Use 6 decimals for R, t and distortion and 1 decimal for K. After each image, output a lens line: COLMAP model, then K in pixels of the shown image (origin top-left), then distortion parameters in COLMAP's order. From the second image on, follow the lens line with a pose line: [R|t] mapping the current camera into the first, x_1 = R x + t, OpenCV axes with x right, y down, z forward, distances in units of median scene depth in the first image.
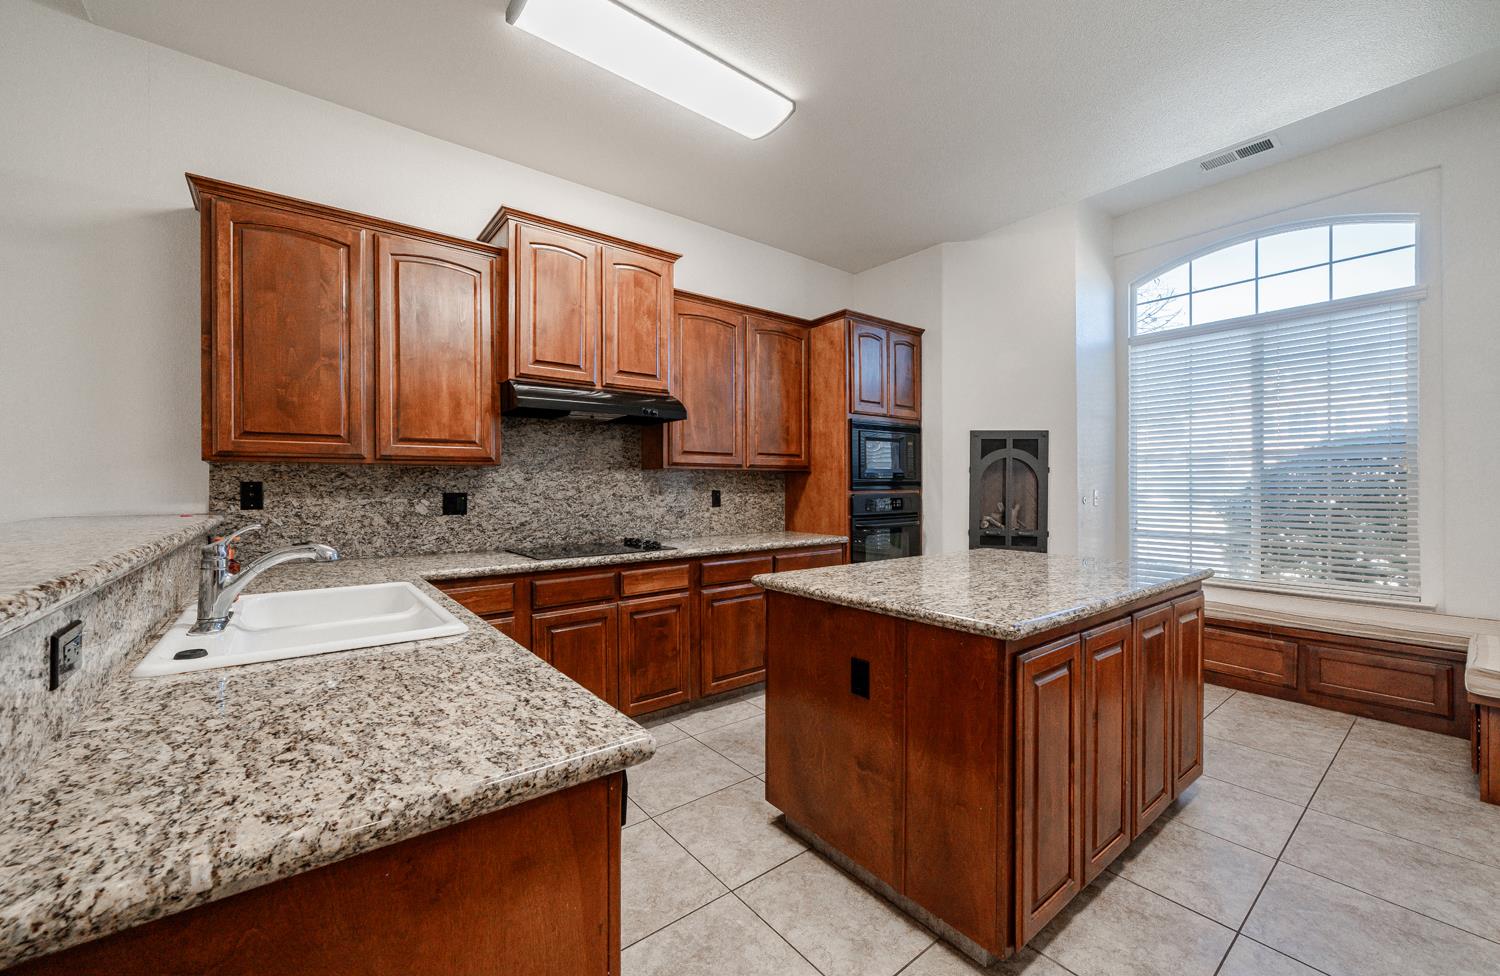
lens RADIAL K [[583.9, 0, 752.4], [0, 583.9, 487.7], [0, 0, 1]] dist [-0.009460, 0.002877]
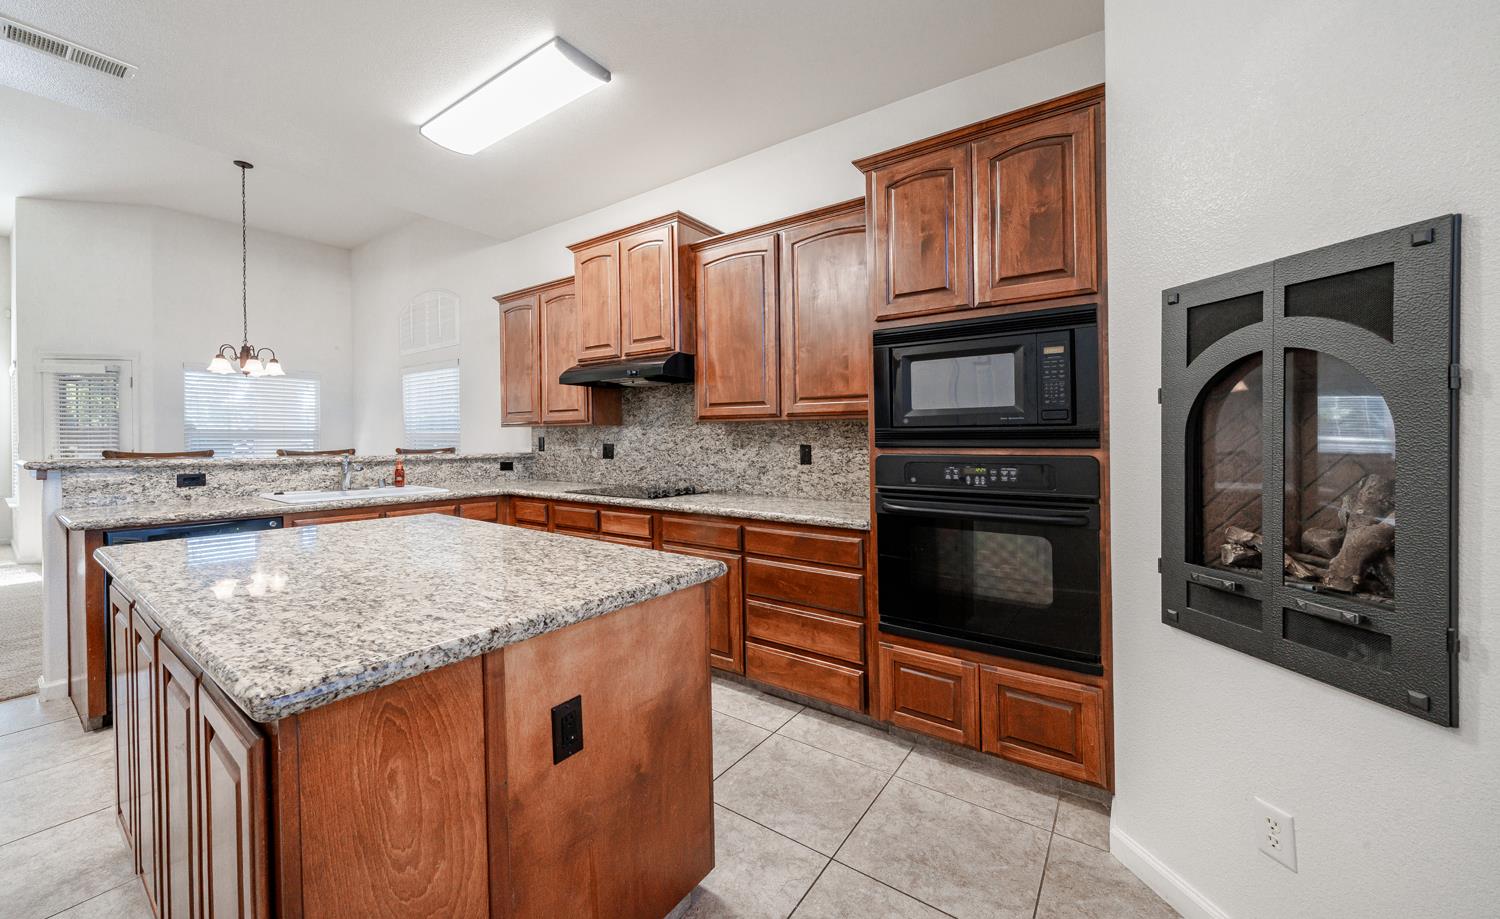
lens RADIAL K [[557.3, 0, 749.1], [0, 557.3, 446.9], [0, 0, 1]] dist [-0.009975, 0.000029]
pose [[0.277415, 0.013830, -0.960651, 0.761665], [-0.004100, 0.999904, 0.013212, -0.003044], [0.960741, 0.000273, 0.277445, 0.771007]]
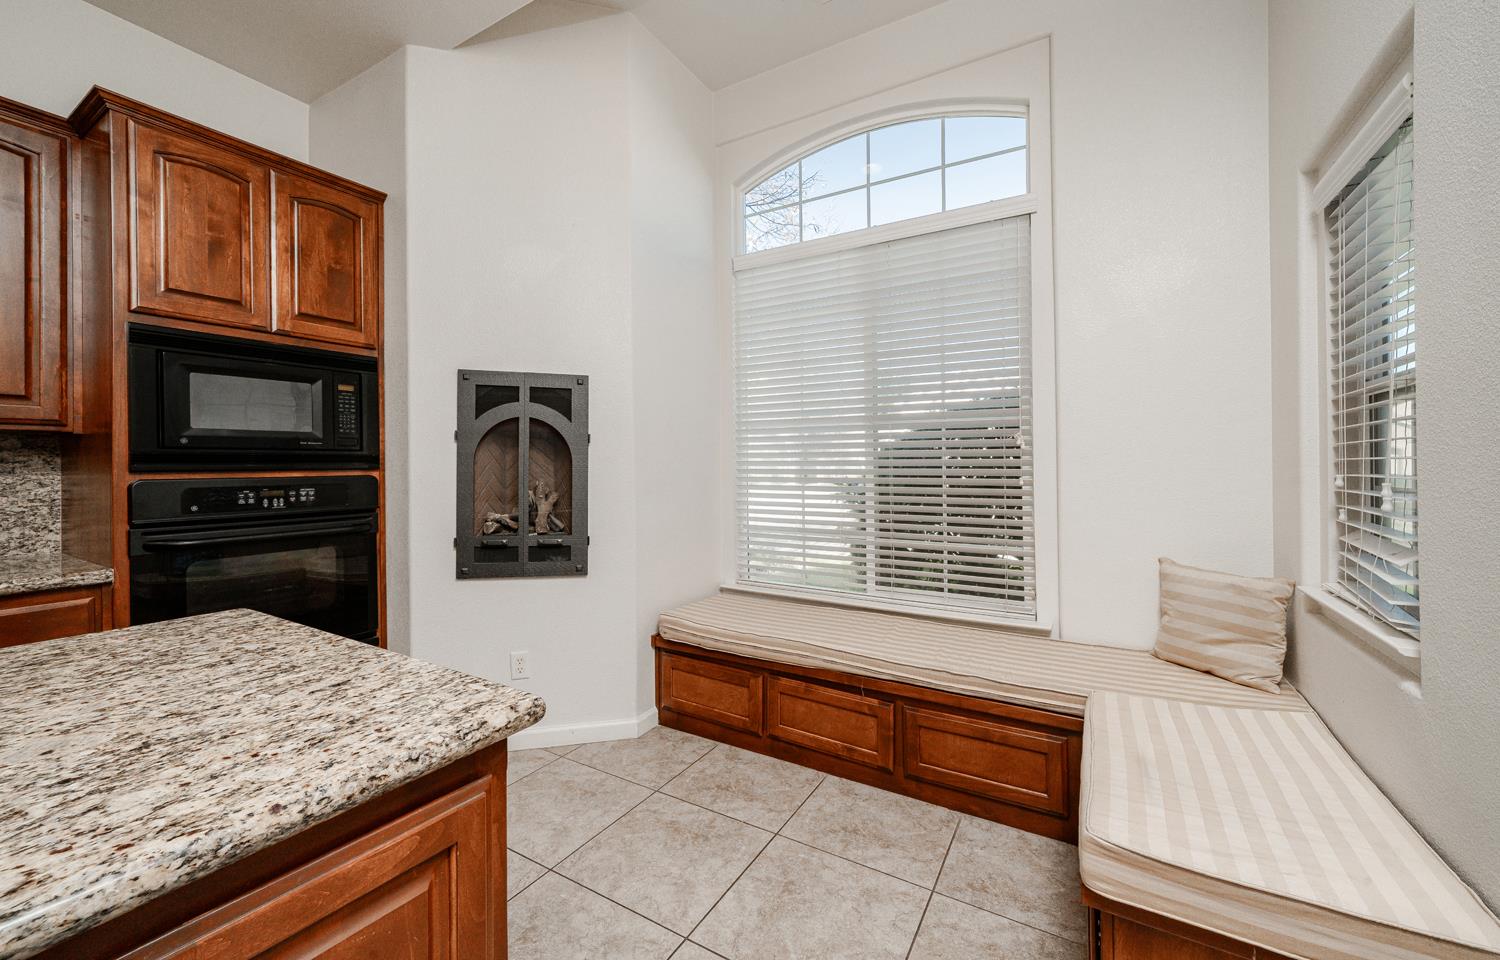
lens RADIAL K [[596.2, 0, 729.4], [0, 596.2, 453.6], [0, 0, 1]] dist [0.001079, 0.000132]
pose [[0.940975, 0.009213, 0.338350, 0.510178], [-0.002422, 0.999787, -0.020486, -0.001556], [-0.338467, 0.018457, 0.940797, 0.403211]]
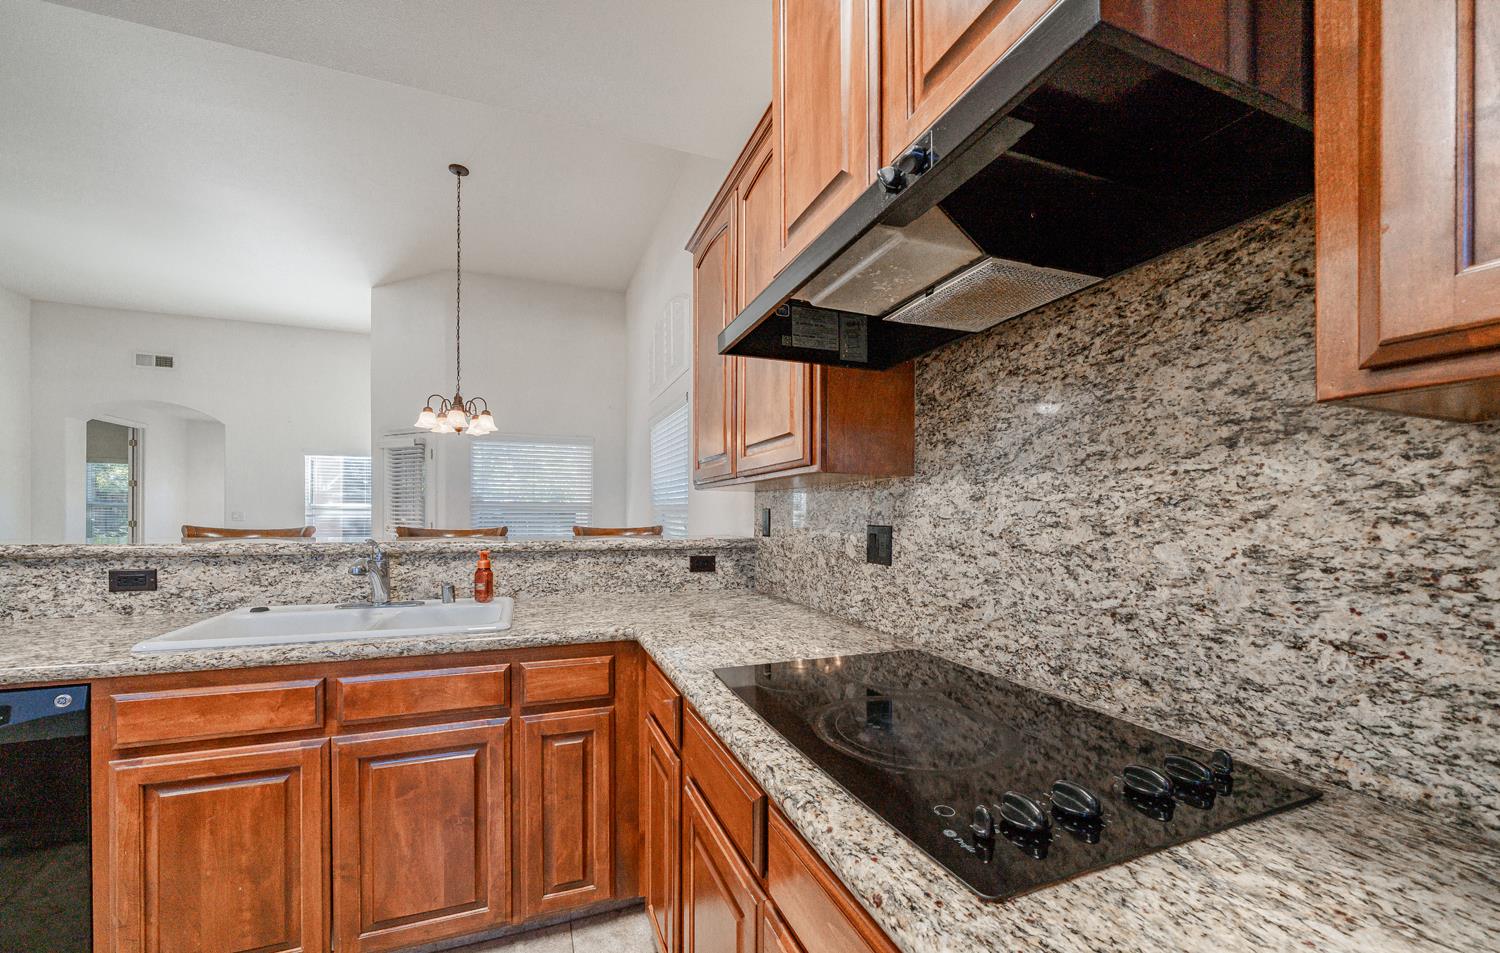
lens RADIAL K [[557.9, 0, 749.2], [0, 557.9, 525.6], [0, 0, 1]] dist [-0.000743, -0.000103]
pose [[-0.313895, 0.018851, -0.949271, 0.033741], [-0.009094, 0.999697, 0.022859, -0.001845], [0.949414, 0.015808, -0.313629, 0.850438]]
